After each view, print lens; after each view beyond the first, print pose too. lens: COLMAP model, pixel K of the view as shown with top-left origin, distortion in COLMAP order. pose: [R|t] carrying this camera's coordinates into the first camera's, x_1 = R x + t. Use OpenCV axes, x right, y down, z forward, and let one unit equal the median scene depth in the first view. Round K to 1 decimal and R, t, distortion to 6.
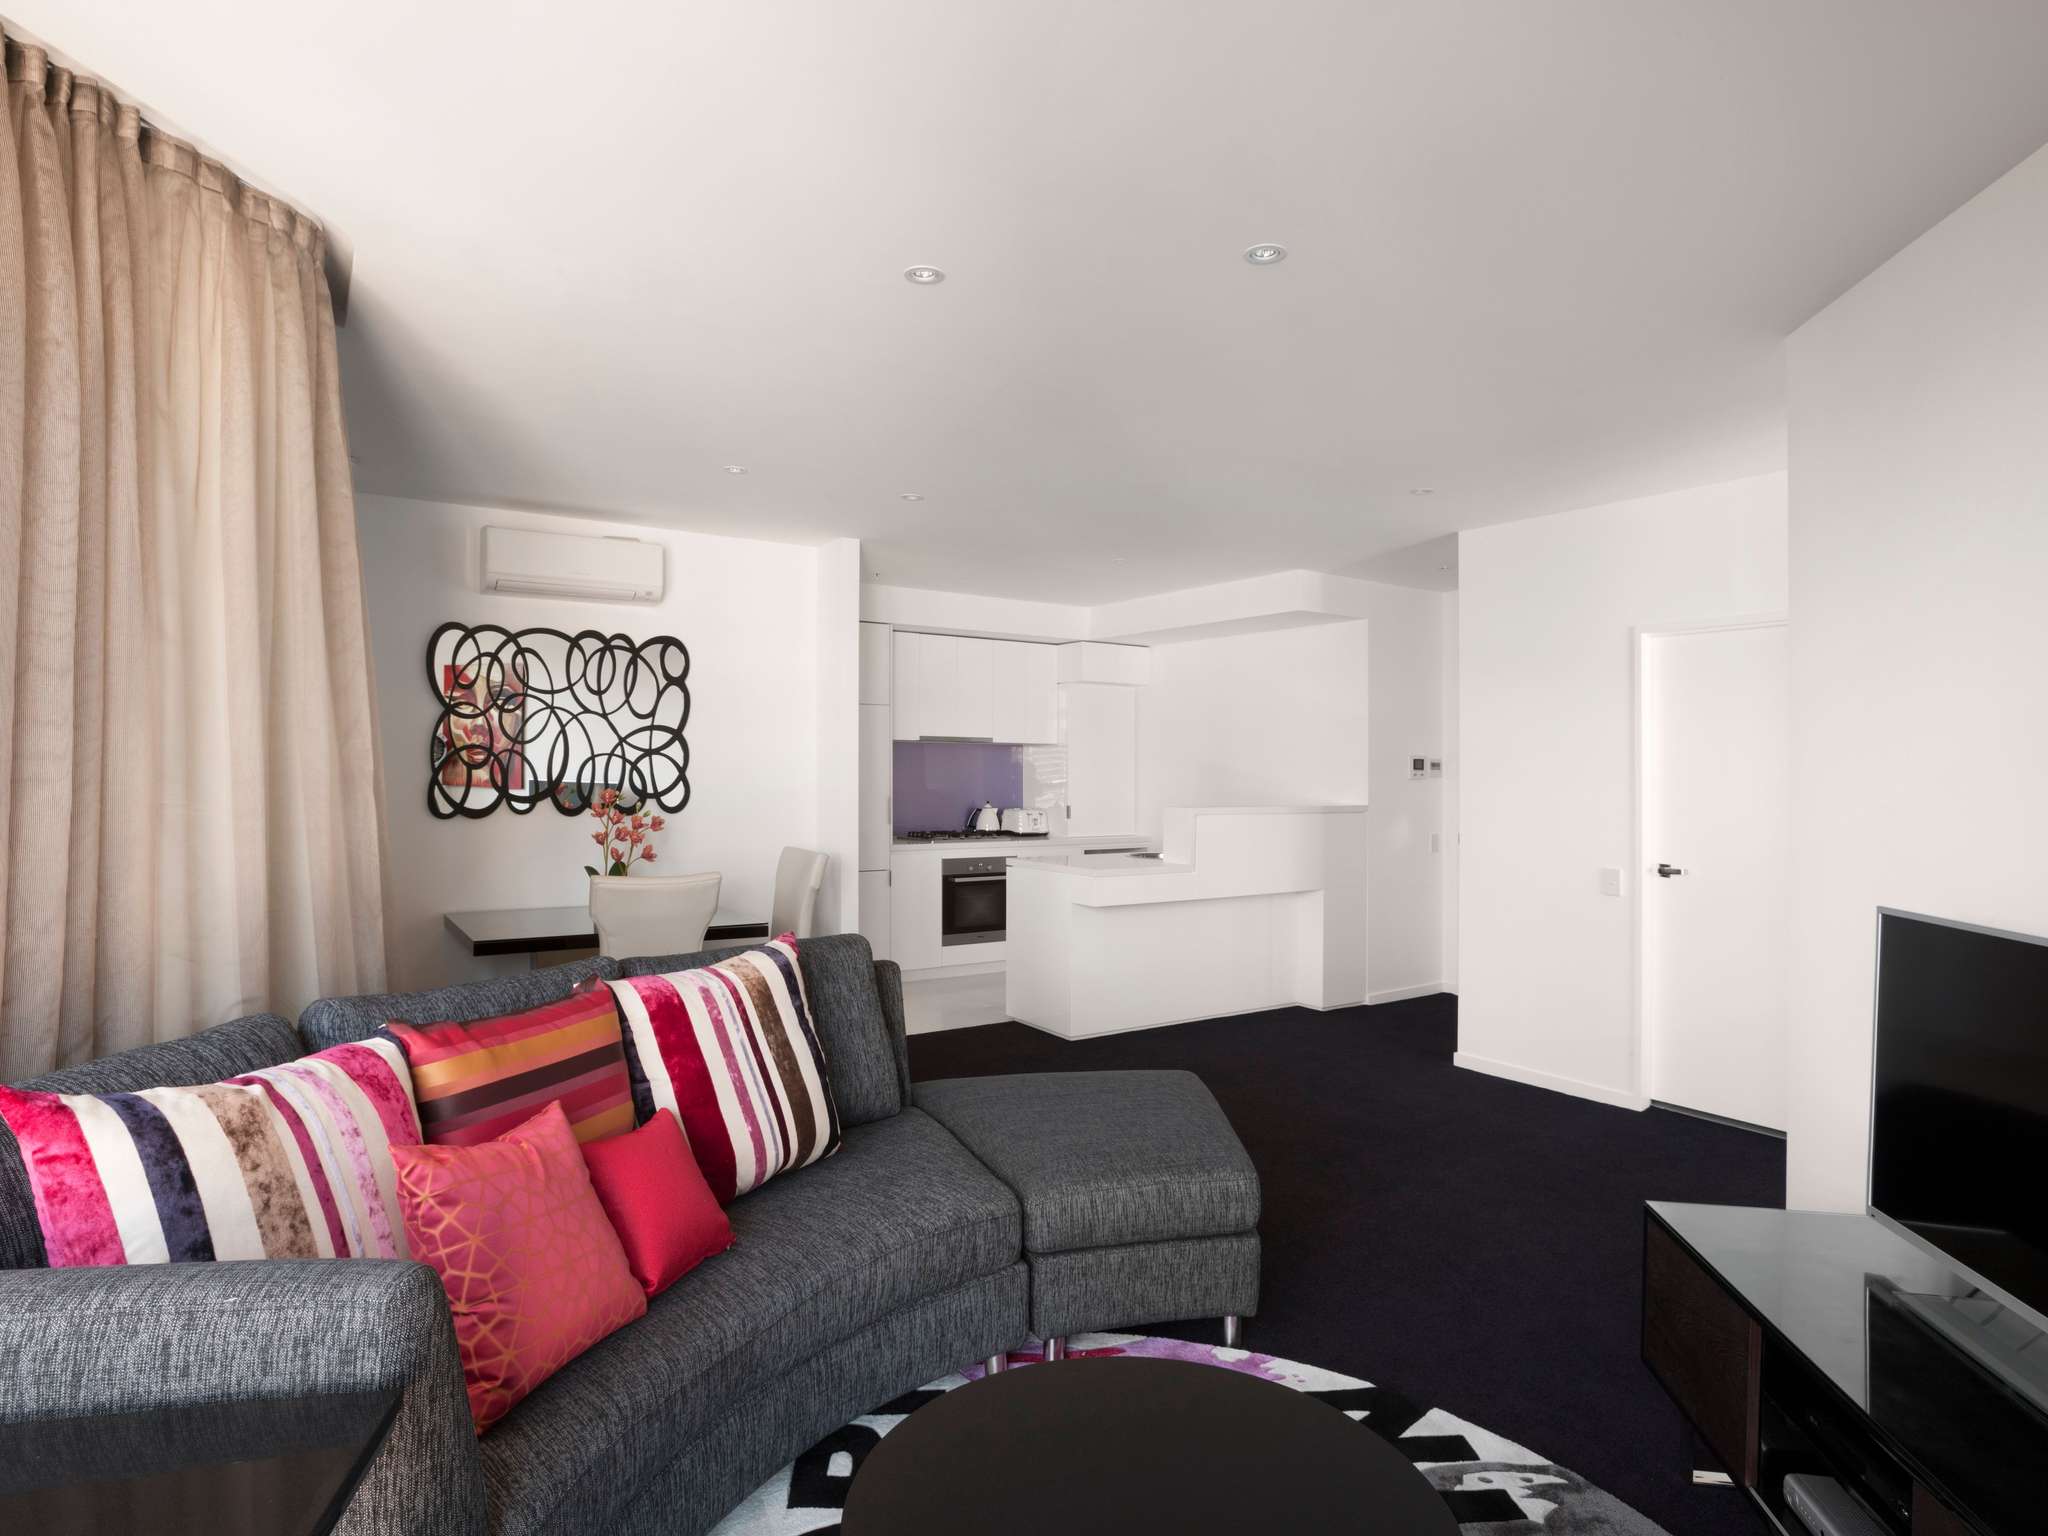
lens RADIAL K [[1053.5, 0, 1024.0], [0, 1053.5, 768.0], [0, 0, 1]] dist [-0.056840, 0.045139]
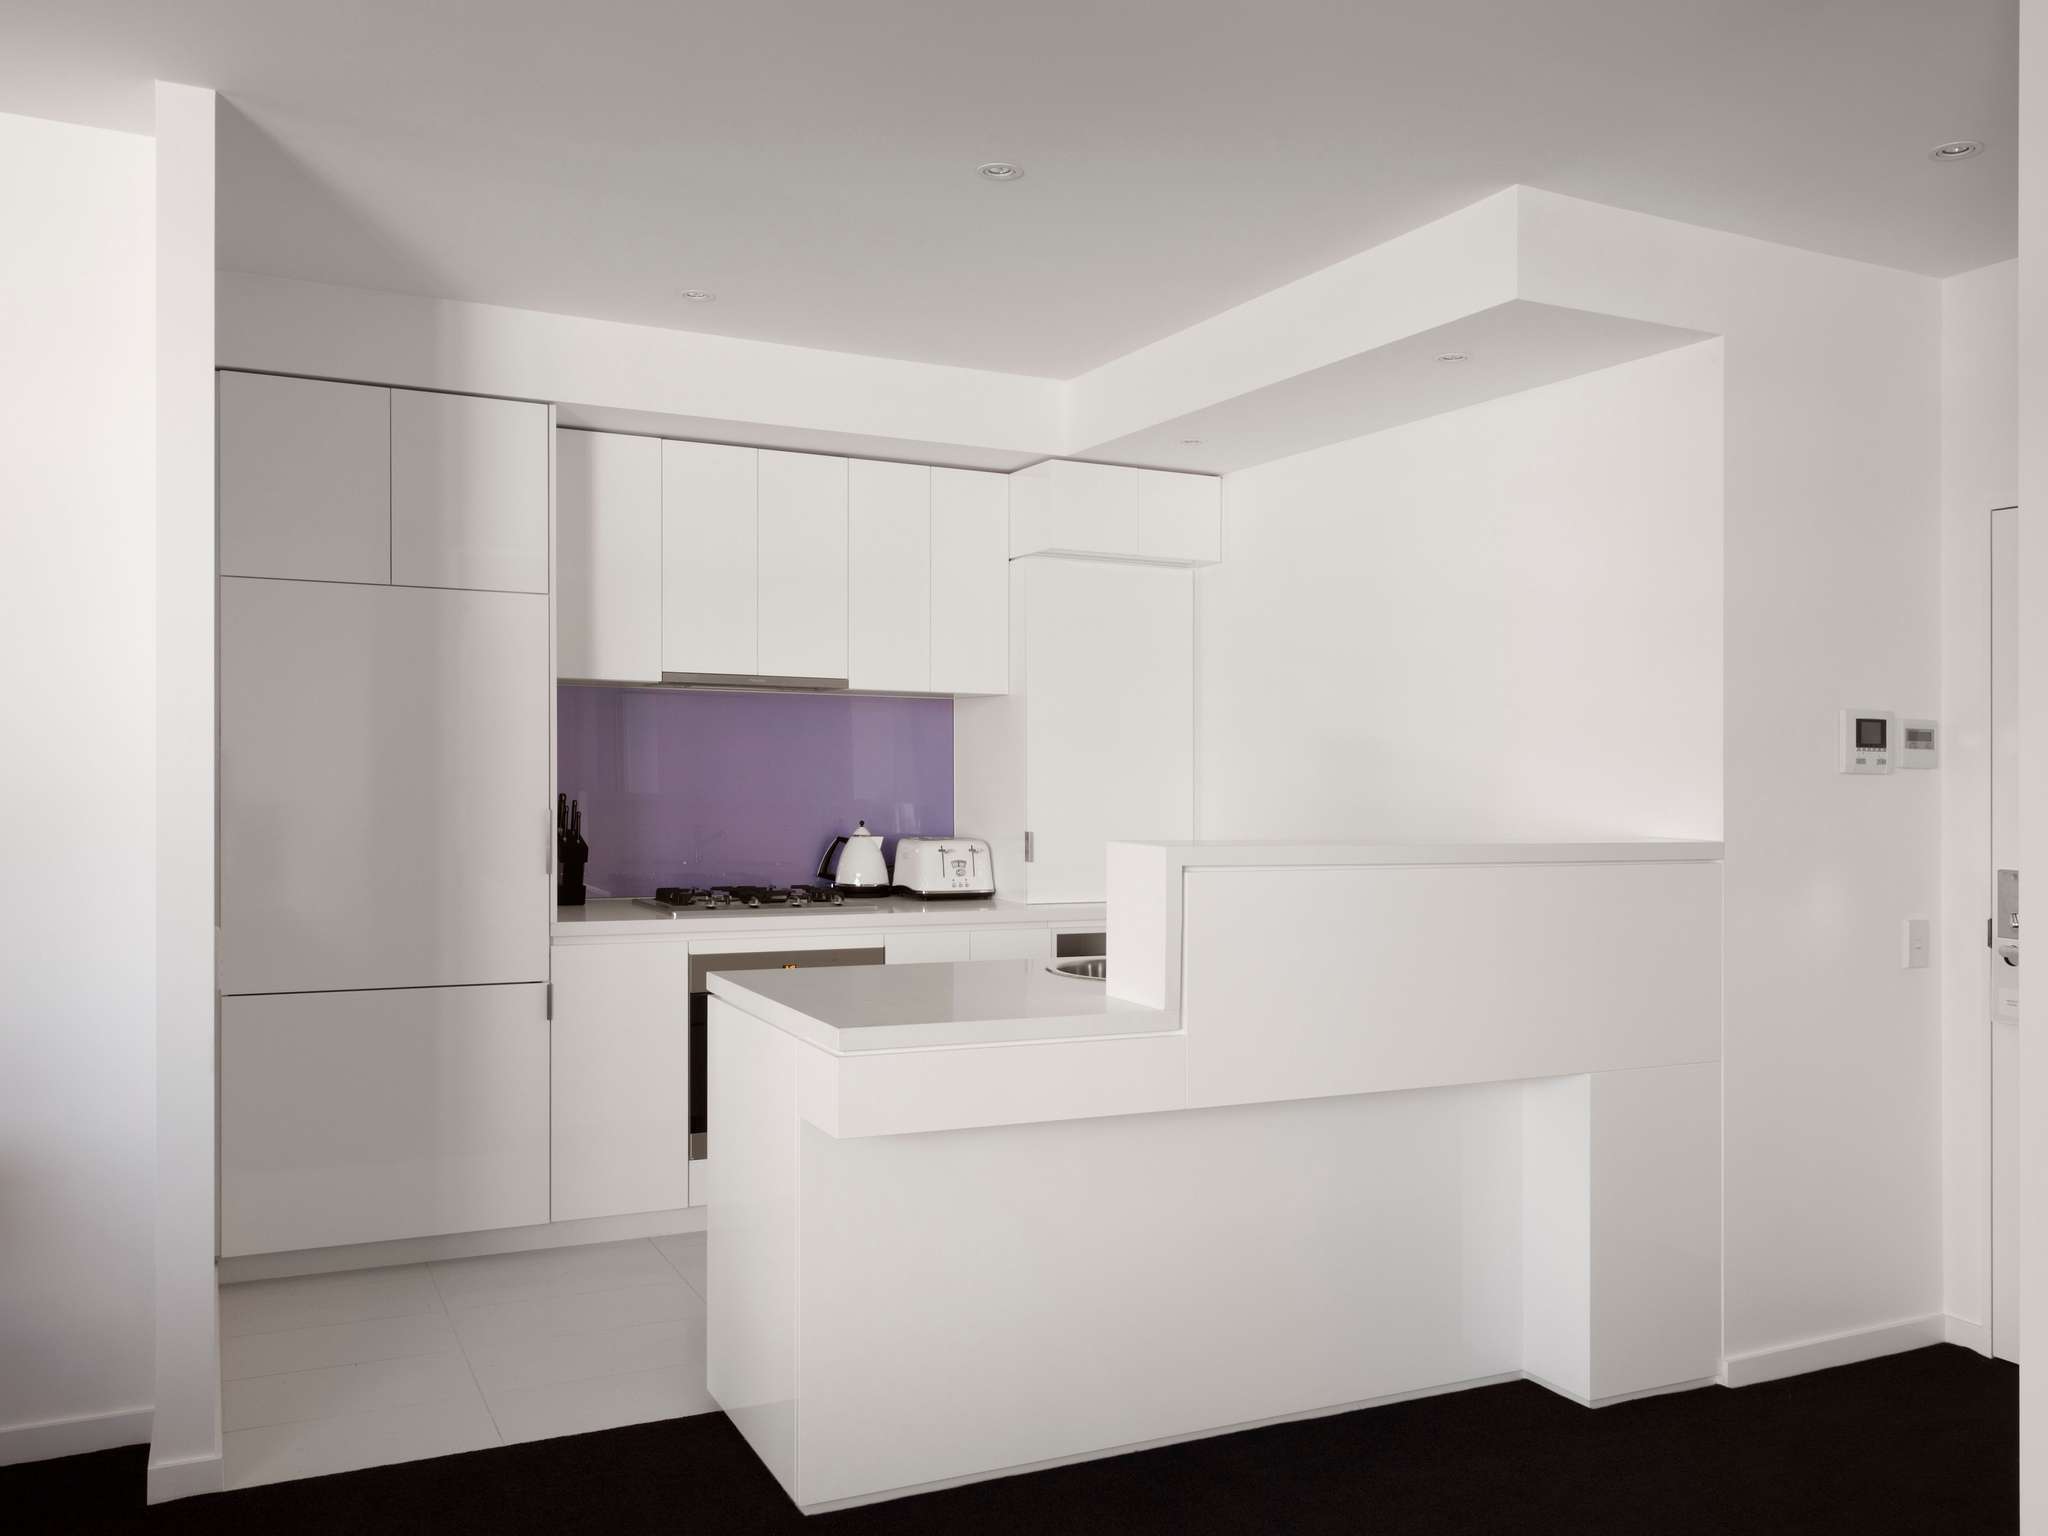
lens RADIAL K [[1611.9, 0, 1030.2], [0, 1611.9, 759.7], [0, 0, 1]] dist [0.012370, 0.001449]
pose [[0.992910, 0.003694, -0.118812, 0.152239], [-0.004067, 0.999988, -0.002897, 0.008628], [0.118800, 0.003359, 0.992913, 0.402524]]
